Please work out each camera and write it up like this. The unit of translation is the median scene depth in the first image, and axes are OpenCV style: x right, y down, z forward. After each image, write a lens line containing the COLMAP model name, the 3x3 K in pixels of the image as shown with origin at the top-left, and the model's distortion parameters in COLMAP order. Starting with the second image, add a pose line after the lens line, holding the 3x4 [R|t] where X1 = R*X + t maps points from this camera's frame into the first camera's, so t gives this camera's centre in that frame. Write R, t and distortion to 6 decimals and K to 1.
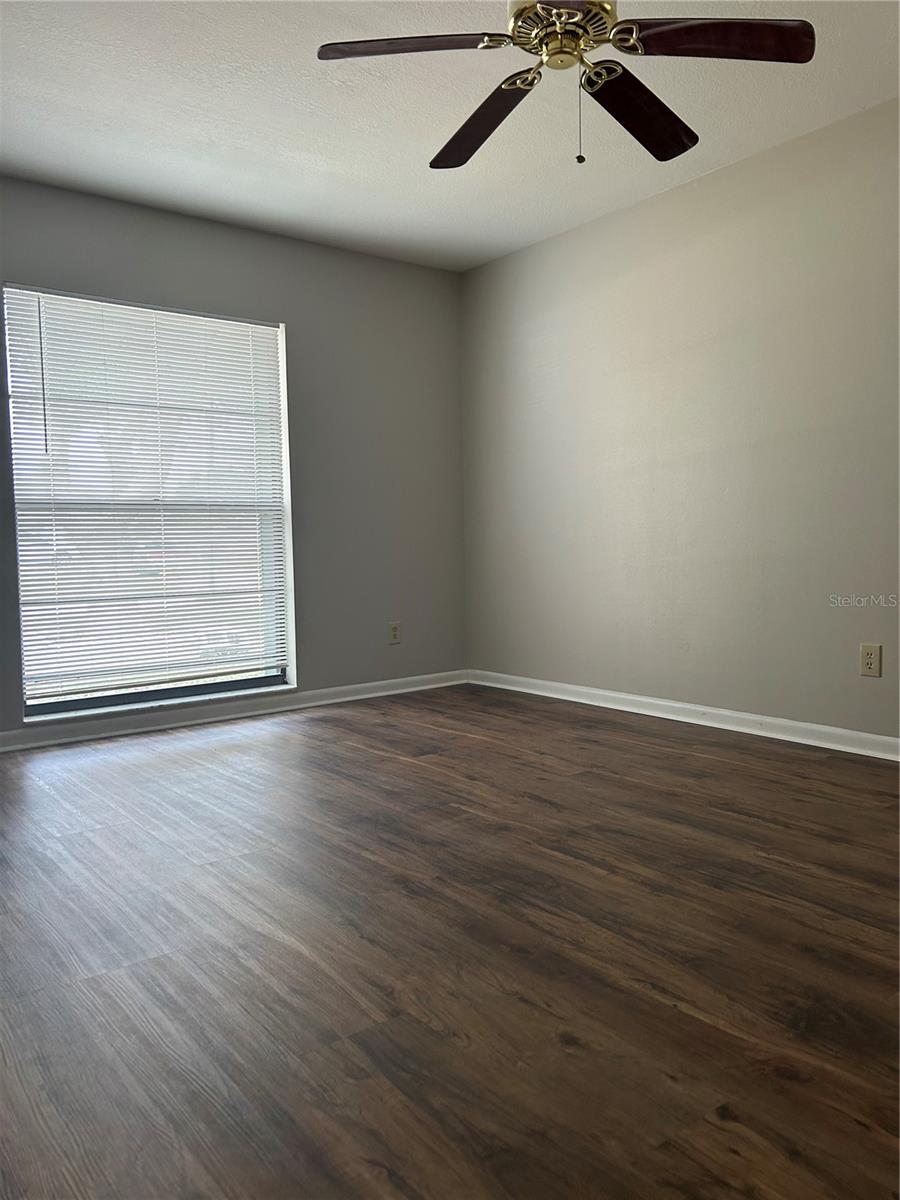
lens RADIAL K [[890.4, 0, 450.0], [0, 890.4, 600.0], [0, 0, 1]] dist [0.039424, -0.002634]
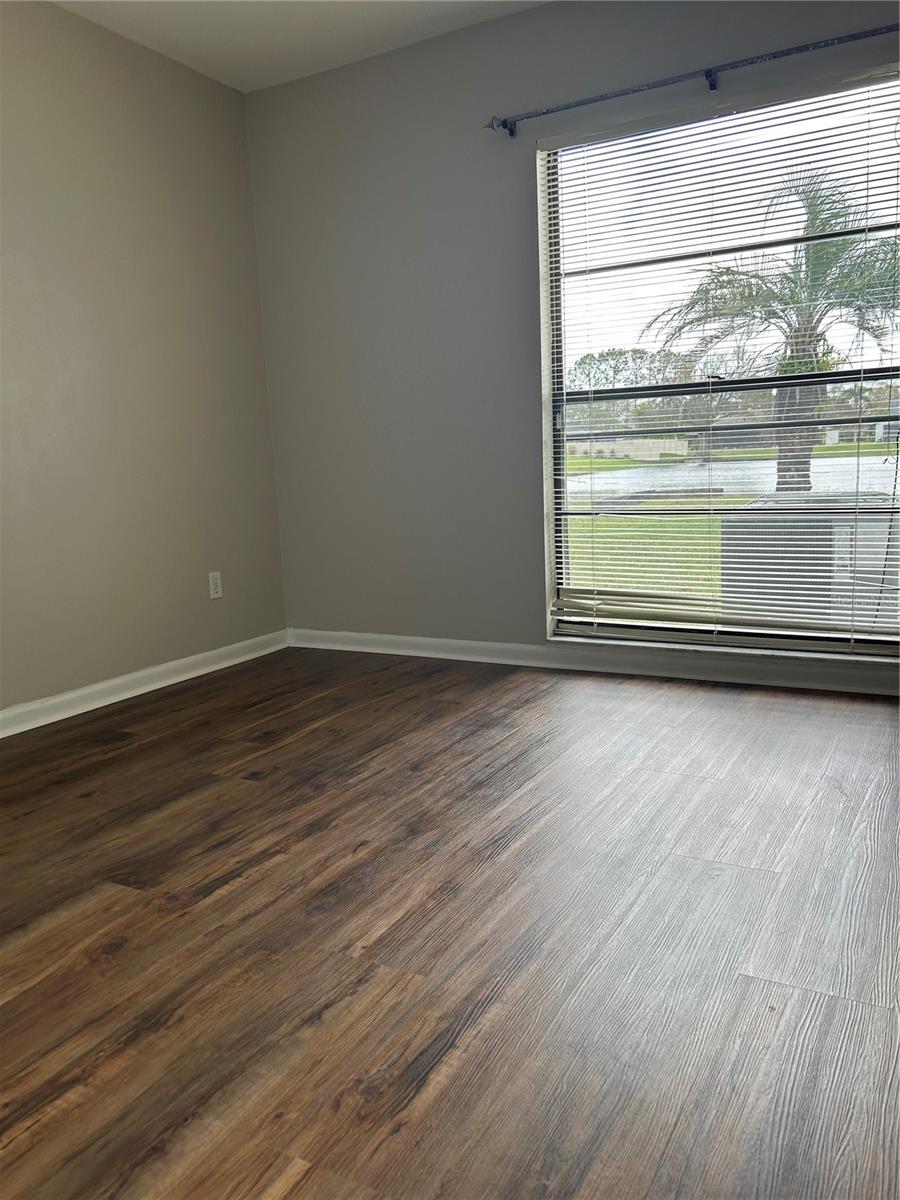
lens RADIAL K [[890.4, 0, 450.0], [0, 890.4, 600.0], [0, 0, 1]] dist [0.039424, -0.002634]
pose [[-0.397494, -0.110855, 0.910884, -0.549490], [0.099034, 0.981695, 0.162689, -0.031992], [-0.912245, 0.154876, -0.379240, 1.051951]]
